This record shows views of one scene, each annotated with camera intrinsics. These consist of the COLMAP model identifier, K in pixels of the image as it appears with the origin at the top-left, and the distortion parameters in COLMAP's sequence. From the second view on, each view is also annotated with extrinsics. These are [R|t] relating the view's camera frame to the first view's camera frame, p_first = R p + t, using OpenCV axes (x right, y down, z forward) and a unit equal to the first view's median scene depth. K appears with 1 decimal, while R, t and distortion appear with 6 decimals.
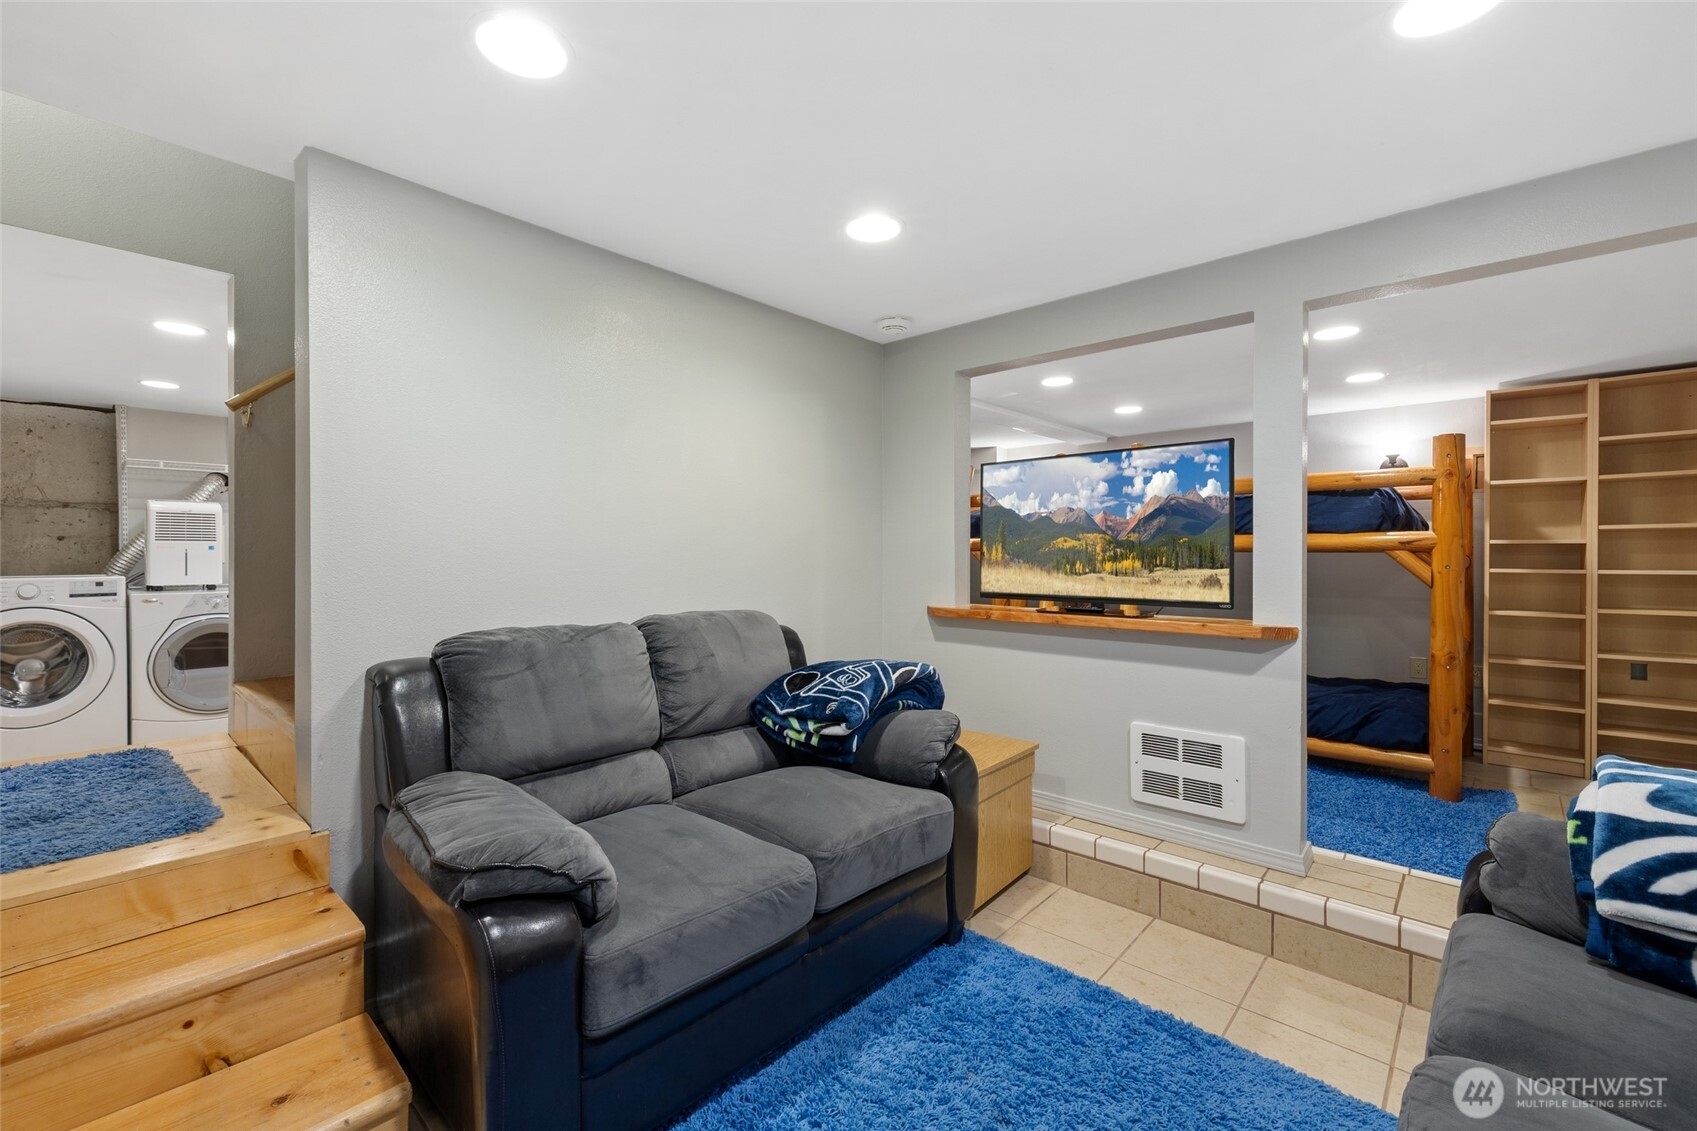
lens RADIAL K [[721.7, 0, 850.4], [0, 721.7, 565.1], [0, 0, 1]] dist [-0.002727, 0.000425]
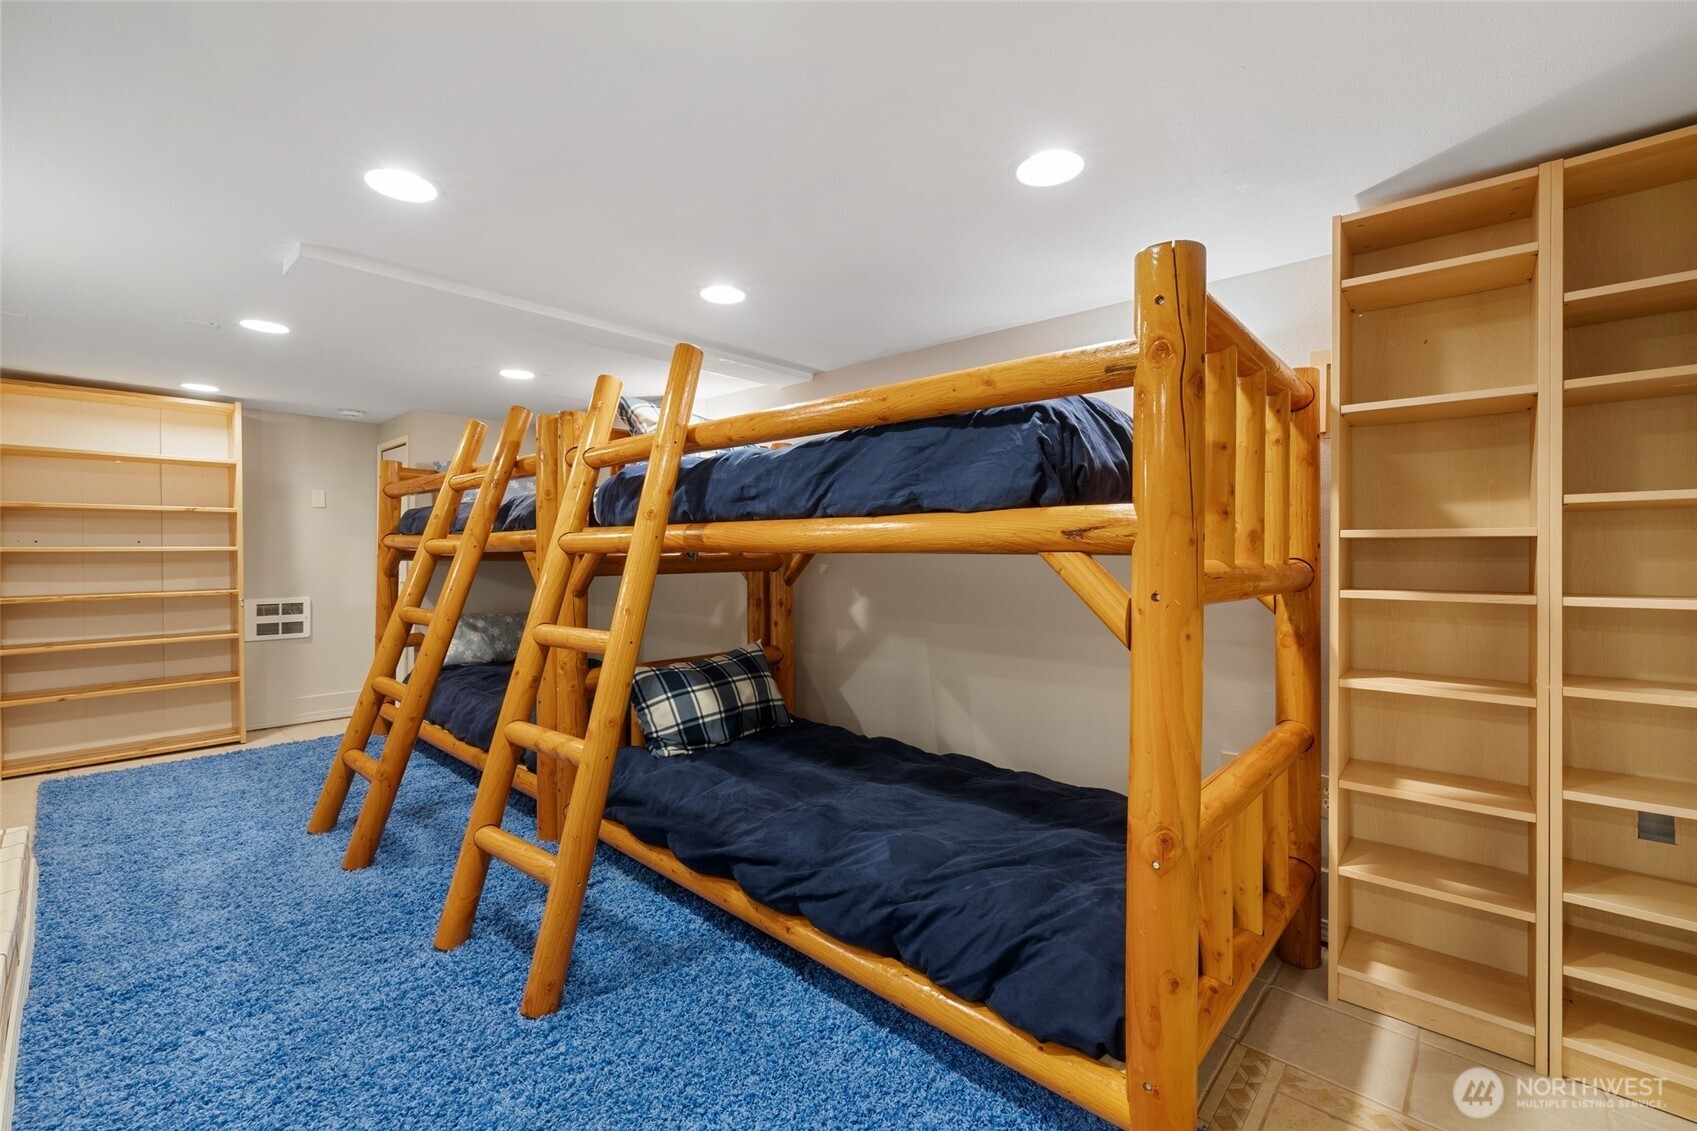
lens RADIAL K [[721.7, 0, 853.3], [0, 721.7, 562.3], [0, 0, 1]] dist [-0.002727, 0.000425]
pose [[0.999960, 0.000674, 0.008863, 0.608917], [-0.000639, 0.999992, -0.003859, -0.012521], [-0.008866, 0.003853, 0.999953, 0.571362]]
